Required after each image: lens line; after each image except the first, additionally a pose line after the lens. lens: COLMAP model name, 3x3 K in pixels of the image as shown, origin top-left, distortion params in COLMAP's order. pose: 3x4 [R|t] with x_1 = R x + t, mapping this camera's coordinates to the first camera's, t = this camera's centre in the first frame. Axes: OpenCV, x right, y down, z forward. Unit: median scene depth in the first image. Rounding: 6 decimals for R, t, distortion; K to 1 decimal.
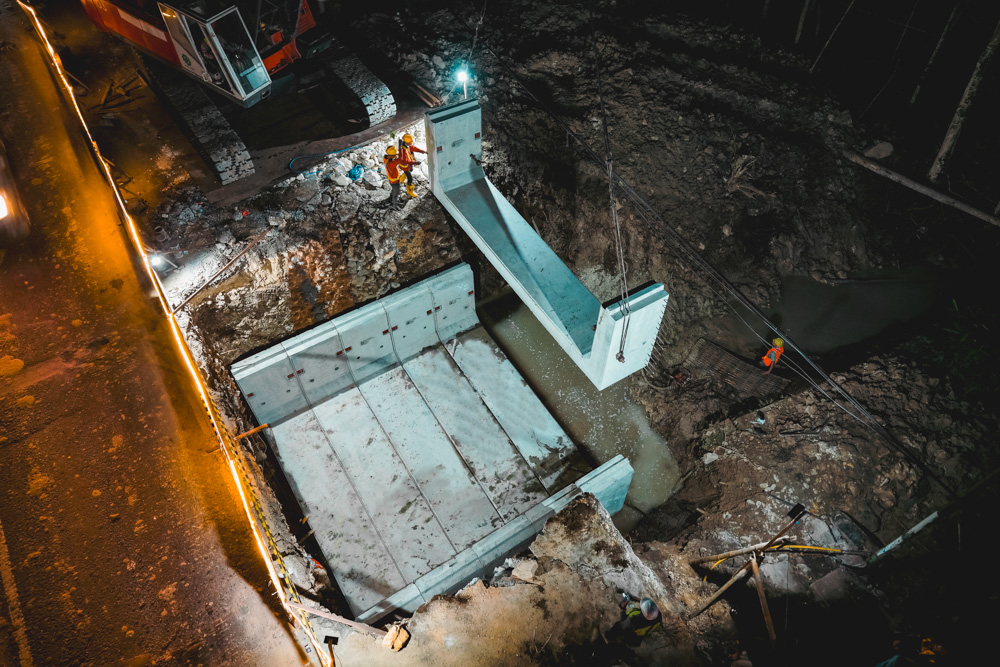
lens RADIAL K [[725.2, 0, 522.6], [0, 725.2, 332.9], [0, 0, 1]] dist [0.008366, -0.001346]
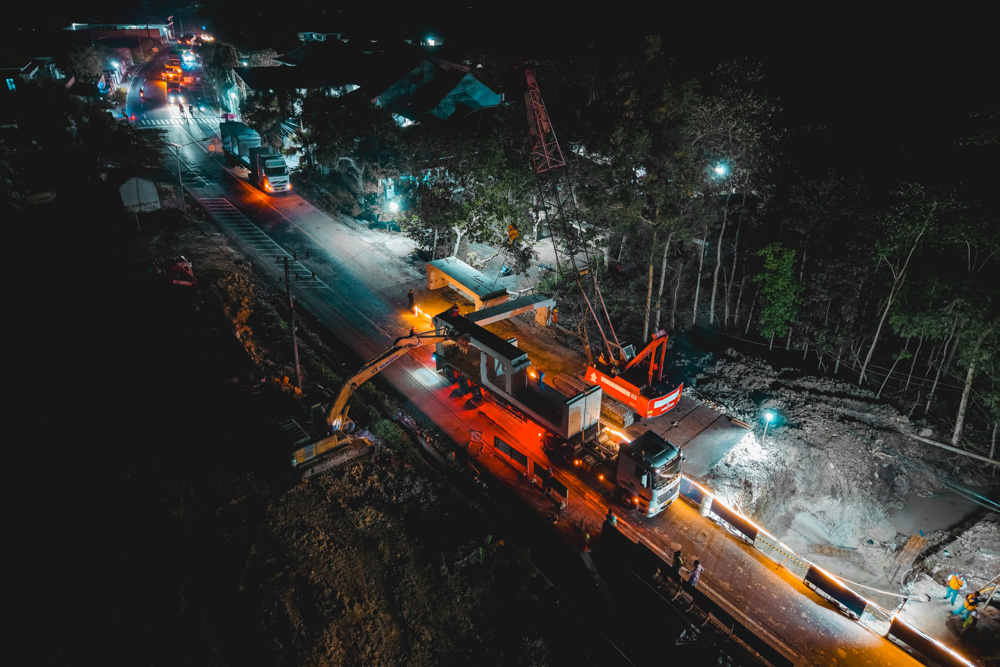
lens RADIAL K [[664.5, 0, 500.0], [0, 664.5, 333.5], [0, 0, 1]] dist [0.001019, -0.000148]
pose [[0.994523, -0.060672, 0.085104, -1.098870], [0.089457, 0.915206, -0.392932, 0.167342], [-0.054048, 0.398393, 0.915621, -1.017782]]
